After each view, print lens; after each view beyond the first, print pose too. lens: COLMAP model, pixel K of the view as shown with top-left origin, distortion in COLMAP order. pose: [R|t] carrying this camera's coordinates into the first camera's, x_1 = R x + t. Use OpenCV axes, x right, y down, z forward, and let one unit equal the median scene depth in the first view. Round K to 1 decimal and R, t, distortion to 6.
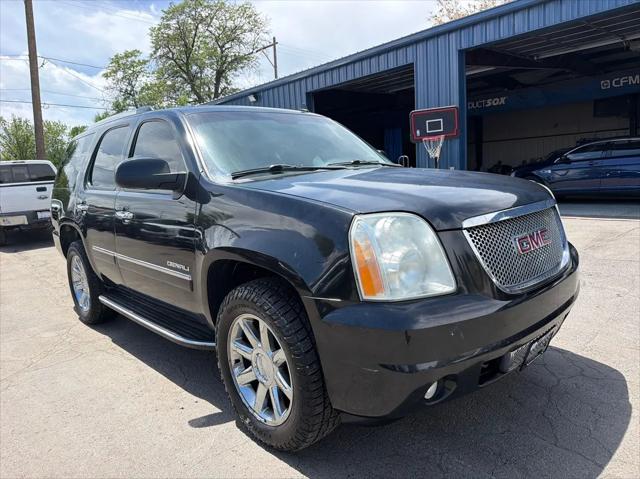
lens RADIAL K [[466.6, 0, 321.7], [0, 466.6, 238.8], [0, 0, 1]] dist [-0.002216, -0.005222]
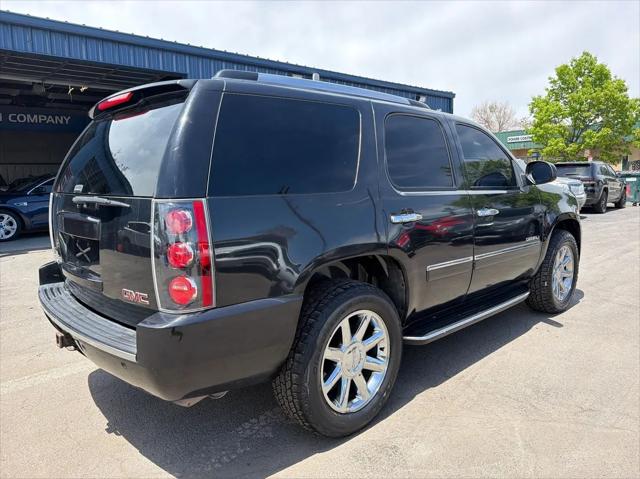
lens RADIAL K [[453.1, 0, 322.6], [0, 453.1, 237.8], [0, 0, 1]] dist [0.005183, -0.001857]
pose [[-0.008999, -0.079356, 0.996806, -1.021243], [0.175302, 0.981283, 0.079703, -0.102731], [-0.984474, 0.175460, 0.005081, 0.978977]]
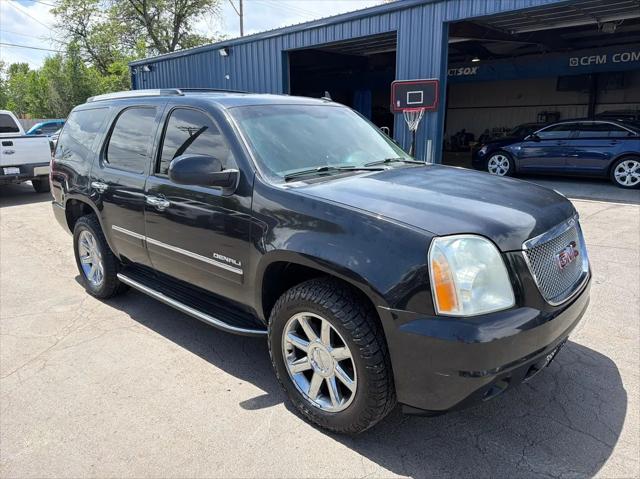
lens RADIAL K [[465.0, 0, 314.9], [0, 465.0, 240.6], [0, 0, 1]] dist [-0.000196, -0.006795]
pose [[0.995846, 0.027391, 0.086839, -0.120467], [-0.035888, 0.994554, 0.097845, -0.055800], [-0.083686, -0.100555, 0.991406, -0.029861]]
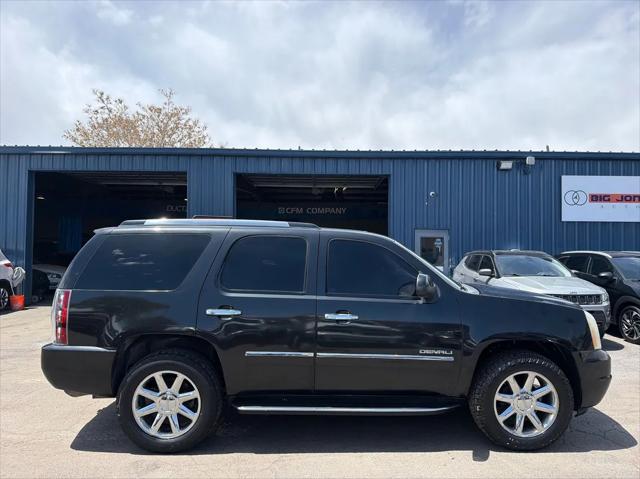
lens RADIAL K [[453.1, 0, 322.6], [0, 453.1, 237.8], [0, 0, 1]] dist [0.005183, -0.001857]
pose [[0.655886, 0.082005, 0.750392, -0.949771], [0.072969, 0.982538, -0.171154, -0.043424], [-0.751324, 0.167013, 0.638450, 0.189930]]
